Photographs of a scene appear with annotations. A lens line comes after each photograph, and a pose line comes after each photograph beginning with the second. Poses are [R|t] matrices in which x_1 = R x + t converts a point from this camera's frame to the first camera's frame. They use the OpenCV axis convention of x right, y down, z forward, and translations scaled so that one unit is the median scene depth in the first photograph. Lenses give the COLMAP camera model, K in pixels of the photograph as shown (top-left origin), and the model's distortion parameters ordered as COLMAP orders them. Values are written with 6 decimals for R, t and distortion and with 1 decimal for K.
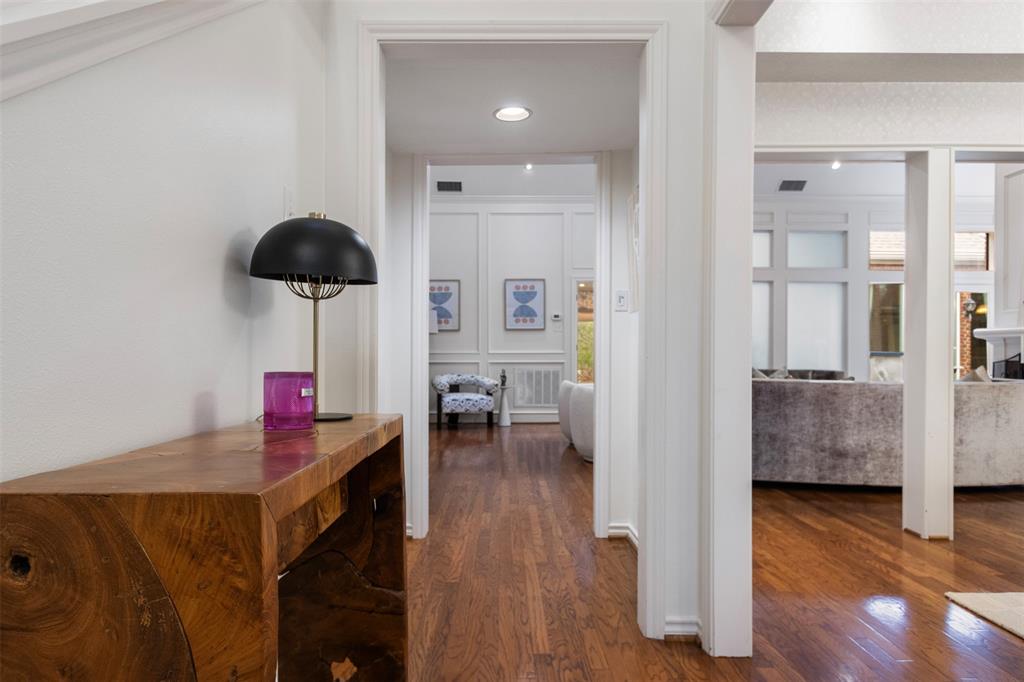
lens RADIAL K [[655.0, 0, 512.0], [0, 655.0, 341.0], [0, 0, 1]] dist [-0.001844, -0.002675]
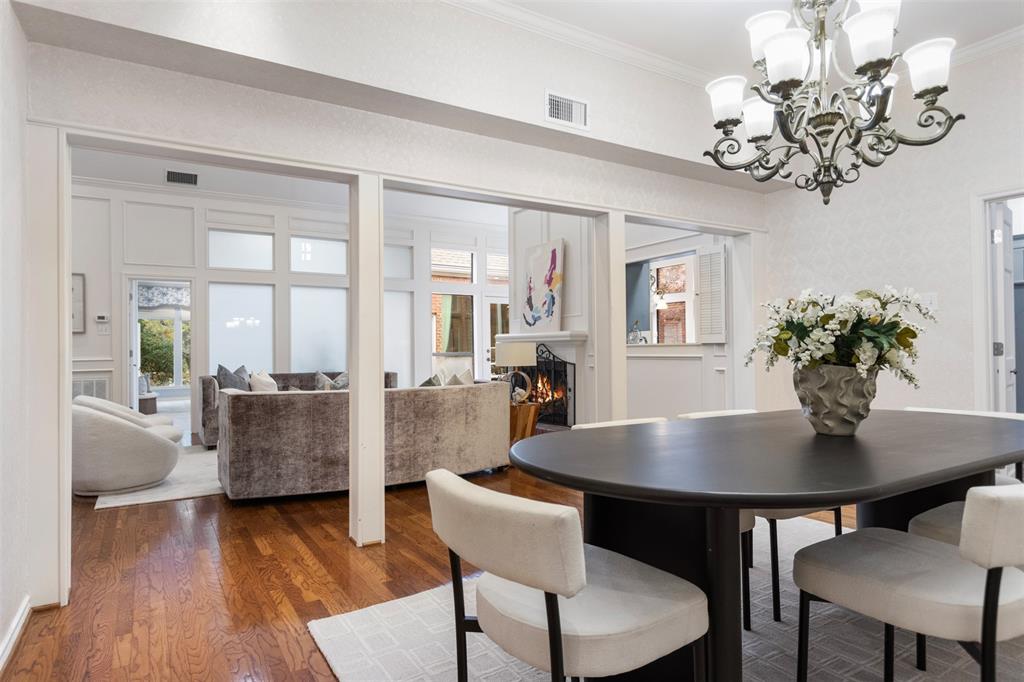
lens RADIAL K [[628.4, 0, 512.0], [0, 628.4, 341.0], [0, 0, 1]] dist [0.006145, 0.000173]
pose [[0.829236, -0.004873, 0.558878, 0.183659], [0.005395, 0.999985, 0.000714, -0.016396], [-0.558873, 0.002423, 0.829250, 0.022287]]
